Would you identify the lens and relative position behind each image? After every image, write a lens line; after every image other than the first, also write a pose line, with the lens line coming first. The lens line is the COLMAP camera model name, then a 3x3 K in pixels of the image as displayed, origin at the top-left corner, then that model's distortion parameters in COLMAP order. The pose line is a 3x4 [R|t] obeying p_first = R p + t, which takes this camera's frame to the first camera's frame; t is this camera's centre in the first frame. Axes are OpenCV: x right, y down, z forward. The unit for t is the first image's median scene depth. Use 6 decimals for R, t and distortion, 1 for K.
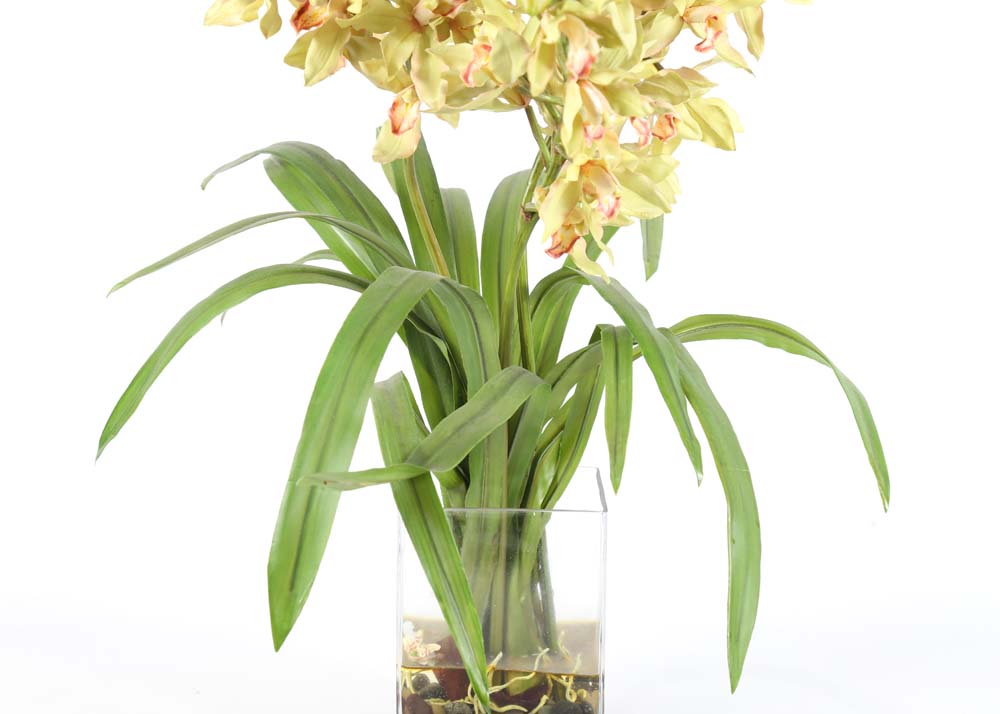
lens RADIAL K [[2402.5, 0, 494.4], [0, 2402.5, 364.6], [0, 0, 1]] dist [0.303066, 0.000000]
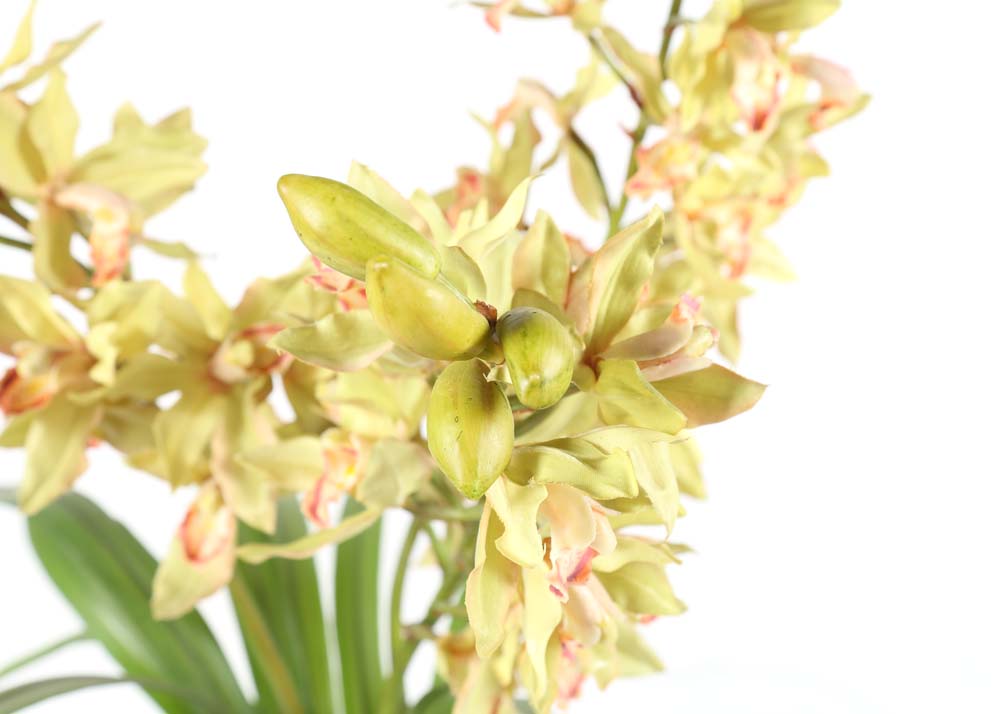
lens RADIAL K [[1522.7, 0, 503.9], [0, 1522.7, 355.7], [0, 0, 1]] dist [0.081955, 0.000000]
pose [[0.989169, -0.062311, 0.132898, -0.012268], [0.060607, 0.998020, 0.016834, -0.150213], [-0.133684, -0.008597, 0.990987, 0.626589]]
